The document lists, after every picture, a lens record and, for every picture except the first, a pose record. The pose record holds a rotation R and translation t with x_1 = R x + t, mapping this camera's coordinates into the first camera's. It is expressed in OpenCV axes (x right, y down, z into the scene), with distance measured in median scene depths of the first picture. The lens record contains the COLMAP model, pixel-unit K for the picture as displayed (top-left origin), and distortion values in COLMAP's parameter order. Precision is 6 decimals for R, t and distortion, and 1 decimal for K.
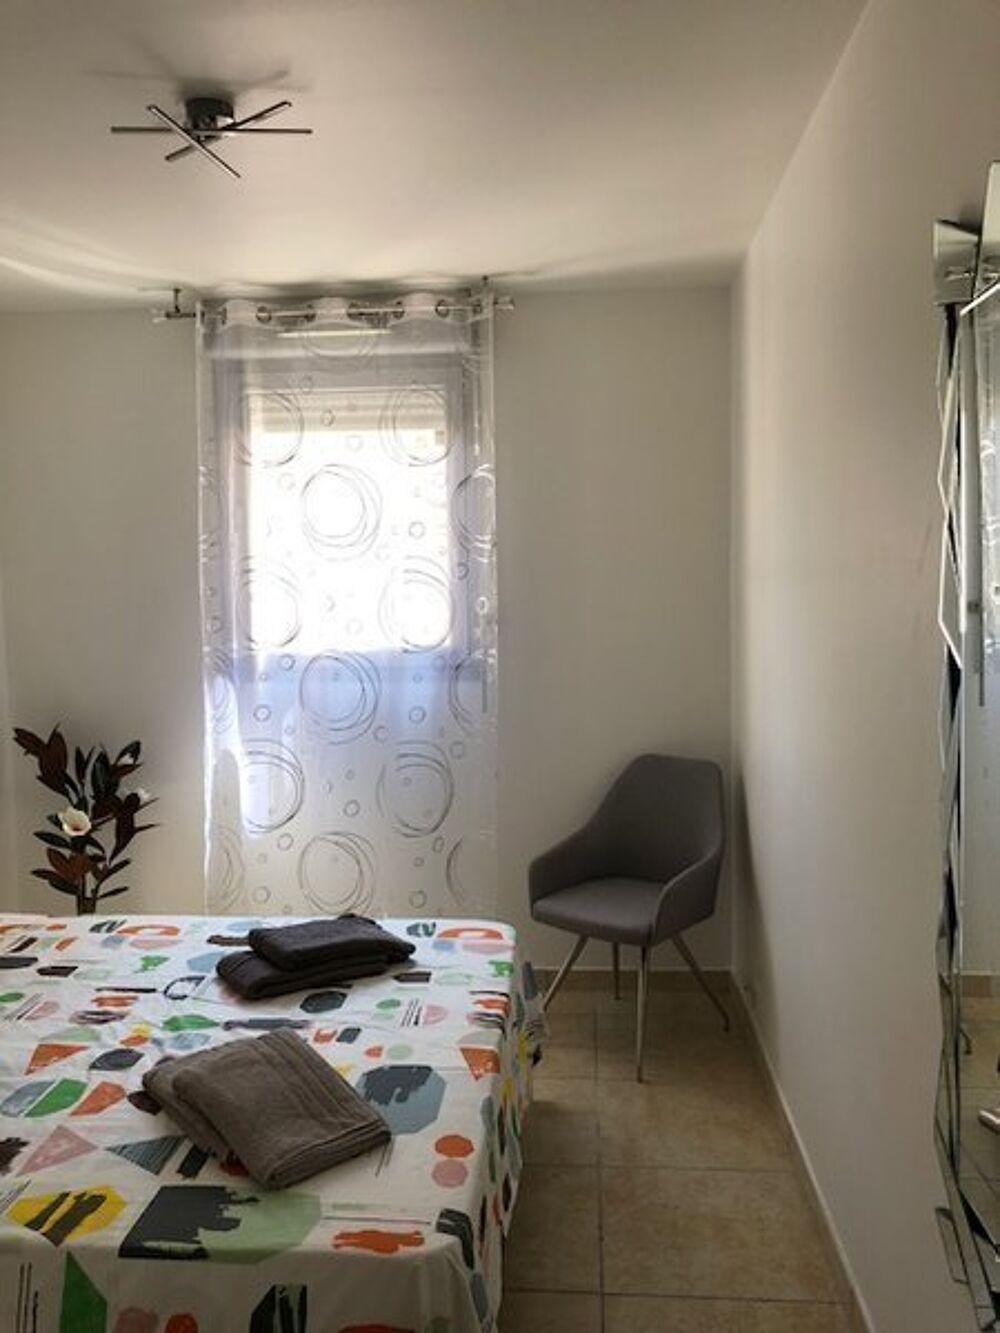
lens RADIAL K [[1089.8, 0, 500.0], [0, 1089.8, 664.4], [0, 0, 1]] dist [-0.015958, -0.016476]
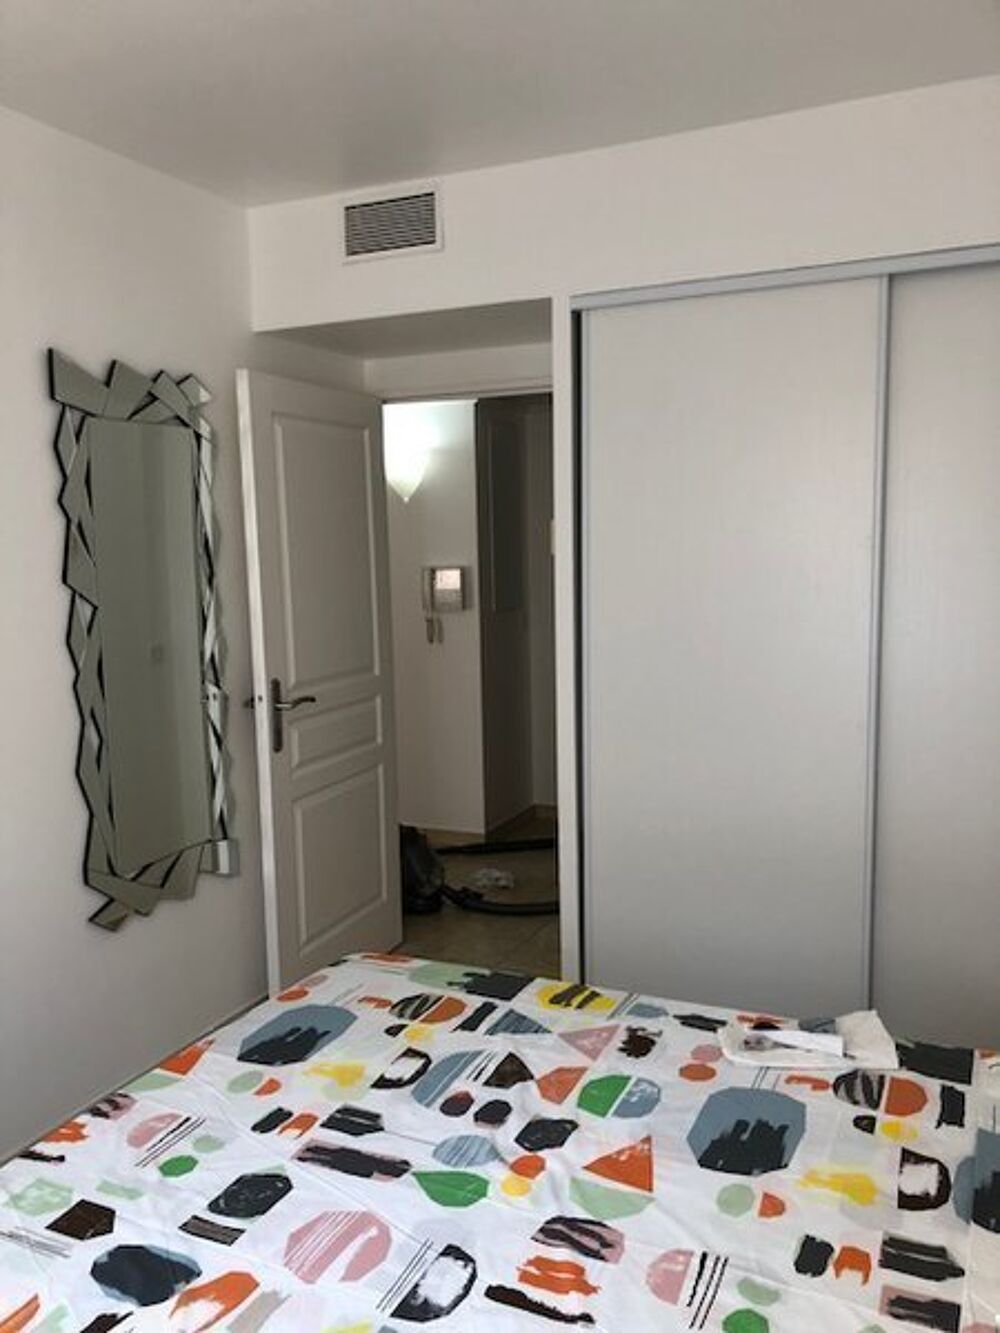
lens RADIAL K [[1089.8, 0, 500.6], [0, 1089.8, 666.6], [0, 0, 1]] dist [-0.015958, -0.016476]
pose [[-0.937255, -0.012352, 0.348425, -0.650489], [0.053534, 0.982422, 0.178832, -0.142075], [-0.344509, 0.186264, -0.920119, 1.837824]]
